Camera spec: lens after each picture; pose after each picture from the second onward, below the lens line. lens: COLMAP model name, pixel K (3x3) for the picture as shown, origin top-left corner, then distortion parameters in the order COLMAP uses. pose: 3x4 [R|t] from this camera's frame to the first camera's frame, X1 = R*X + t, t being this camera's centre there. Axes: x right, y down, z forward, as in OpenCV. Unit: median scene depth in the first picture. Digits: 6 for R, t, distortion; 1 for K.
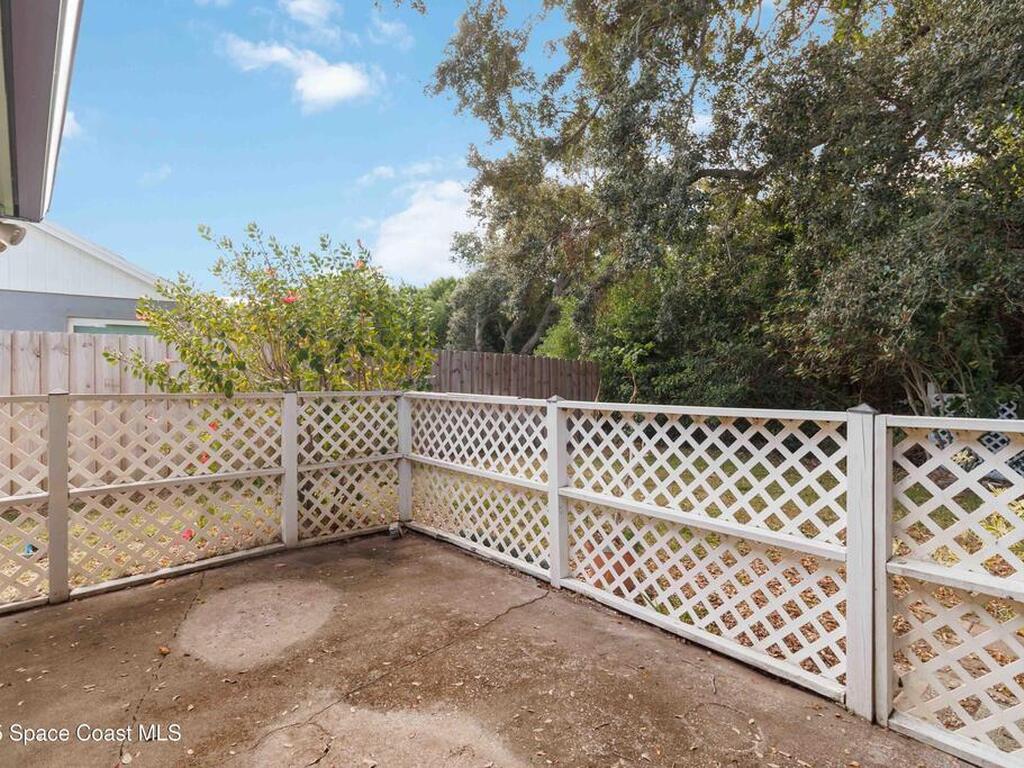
lens RADIAL K [[514.7, 0, 502.7], [0, 514.7, 373.4], [0, 0, 1]] dist [-0.003892, -0.000345]
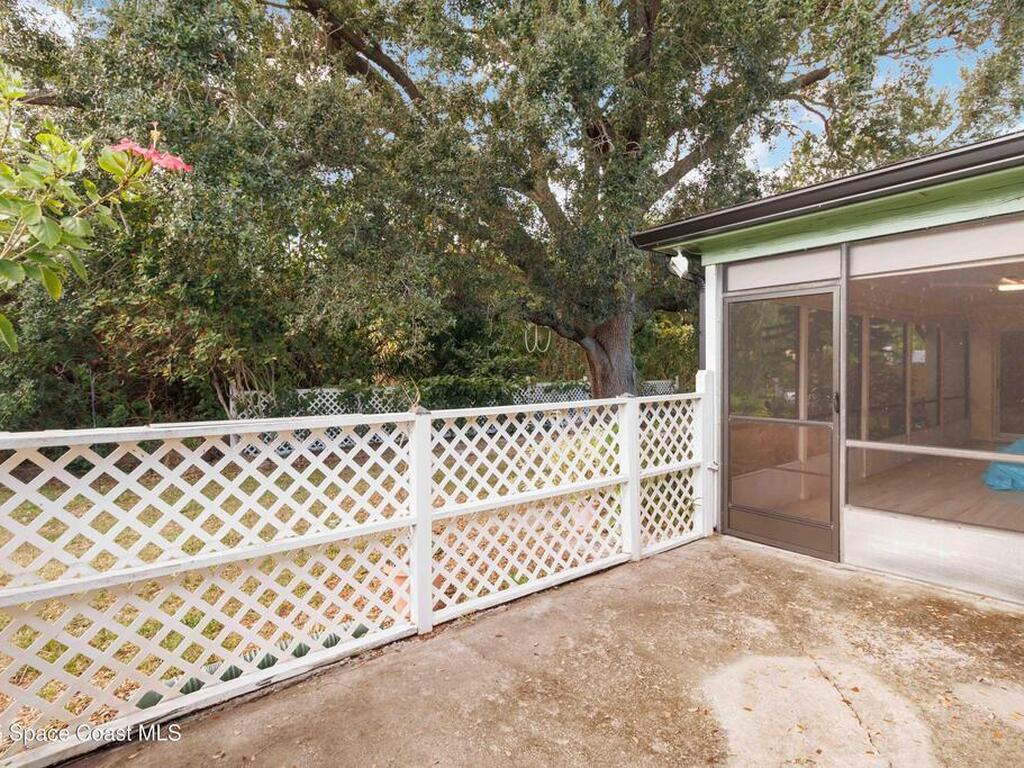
lens RADIAL K [[514.7, 0, 504.8], [0, 514.7, 385.7], [0, 0, 1]] dist [-0.003892, -0.000345]
pose [[0.090890, -0.017392, 0.995709, -0.820736], [0.018470, 0.999705, 0.015776, -0.001328], [-0.995690, 0.016957, 0.091184, 0.897008]]
